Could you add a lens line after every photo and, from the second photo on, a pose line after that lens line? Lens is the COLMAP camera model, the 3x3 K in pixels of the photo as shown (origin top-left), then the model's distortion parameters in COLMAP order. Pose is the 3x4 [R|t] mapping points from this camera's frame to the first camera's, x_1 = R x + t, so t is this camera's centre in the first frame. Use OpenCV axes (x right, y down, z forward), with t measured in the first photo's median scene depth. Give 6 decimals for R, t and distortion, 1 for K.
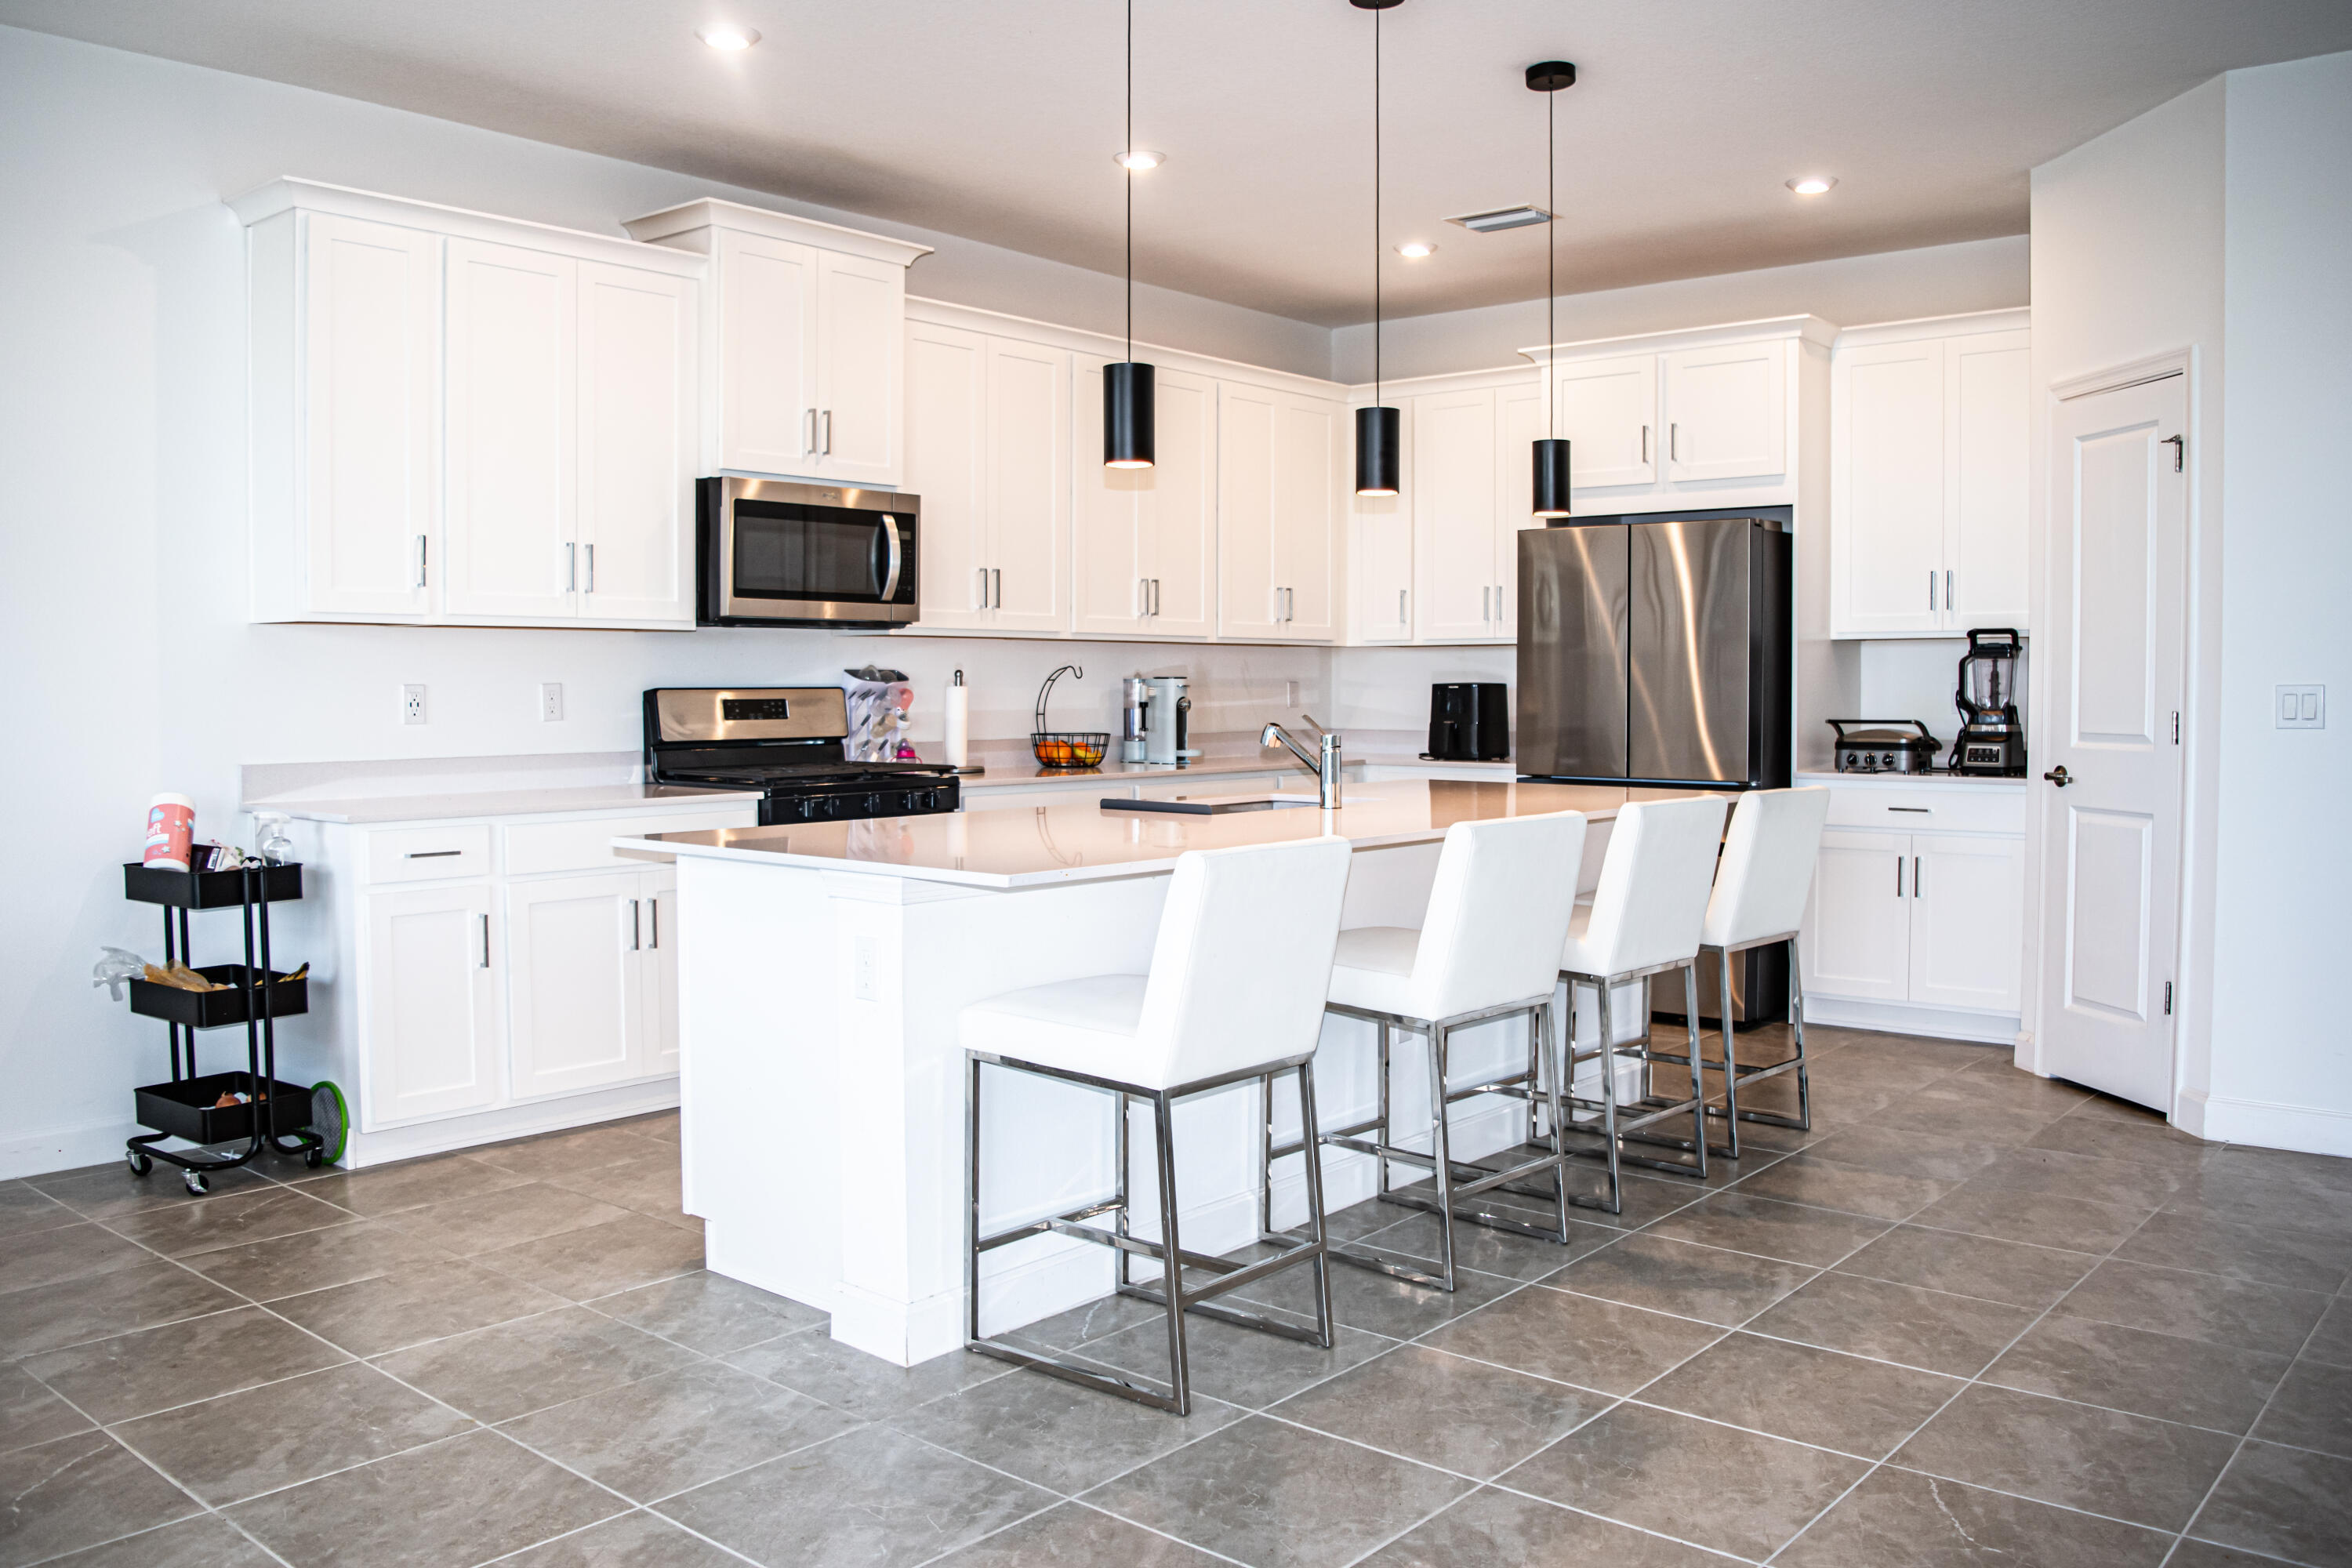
lens RADIAL K [[1866.1, 0, 1180.7], [0, 1866.1, 796.2], [0, 0, 1]] dist [-0.091281, 0.007979]
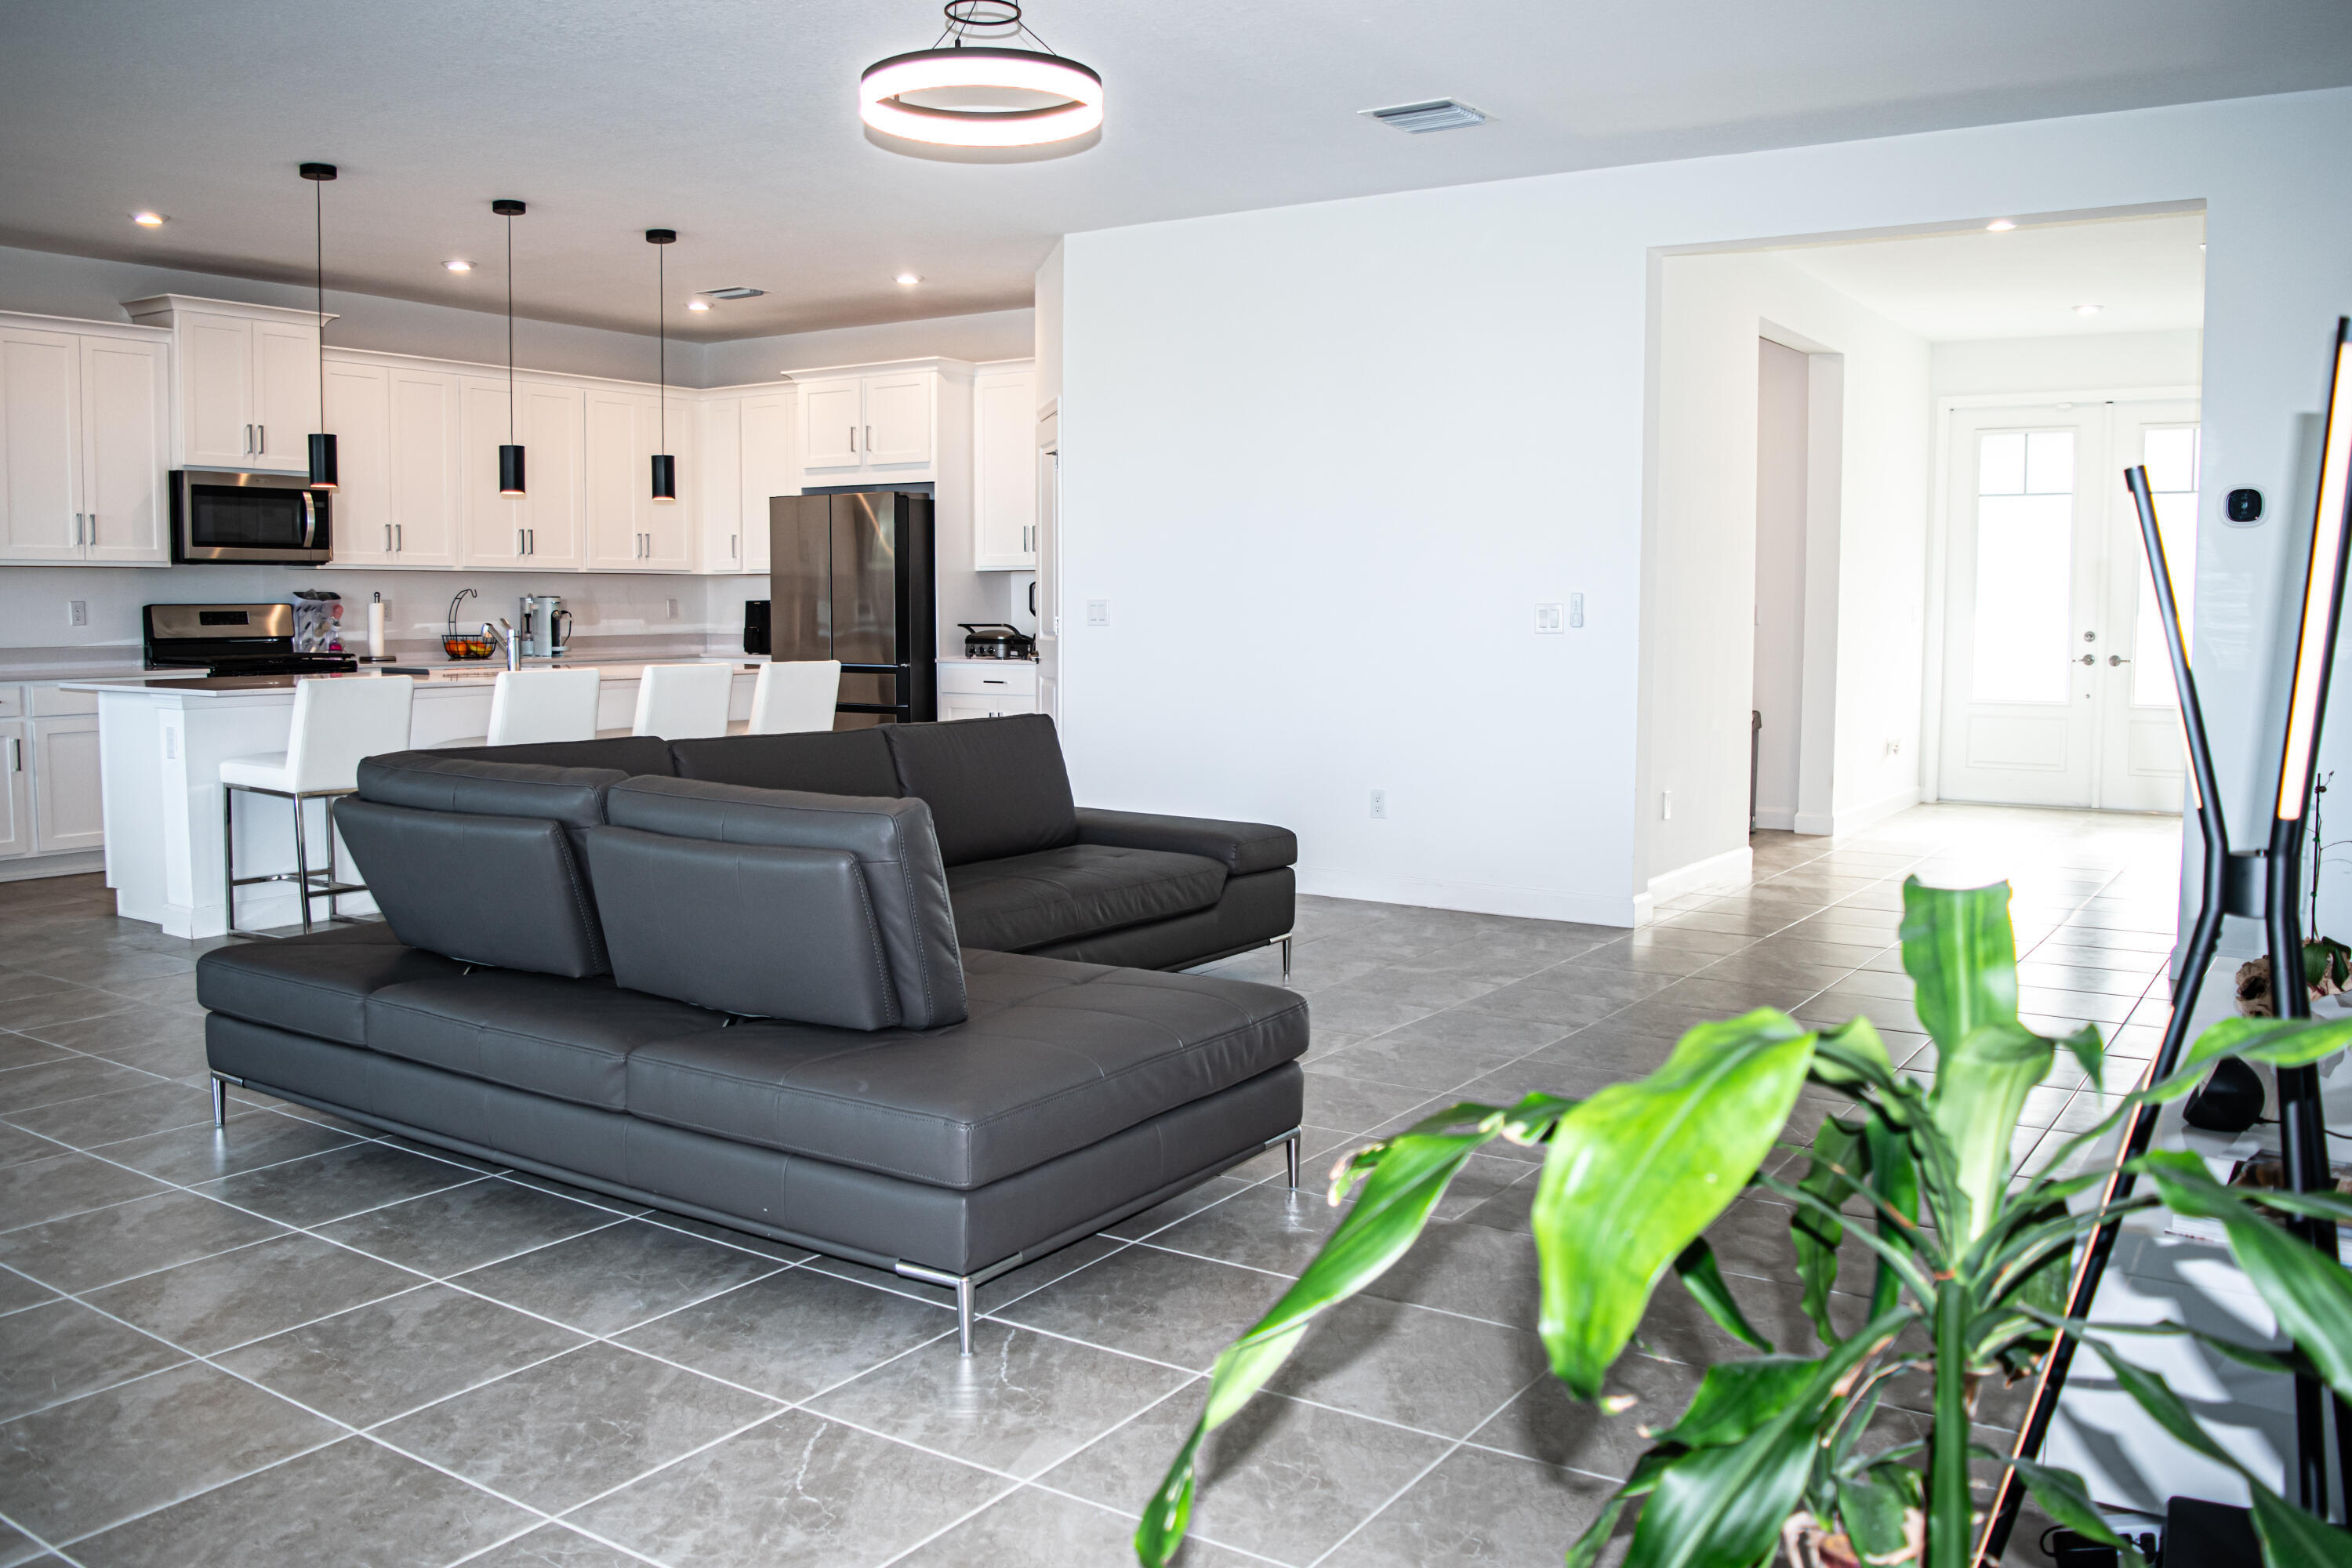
lens RADIAL K [[1866.1, 0, 1176.5], [0, 1866.1, 784.6], [0, 0, 1]] dist [-0.091281, 0.007979]
pose [[0.992490, -0.007536, 0.122092, 0.348065], [0.003140, 0.999341, 0.036159, 0.036700], [-0.122285, -0.035504, 0.991860, -0.559668]]
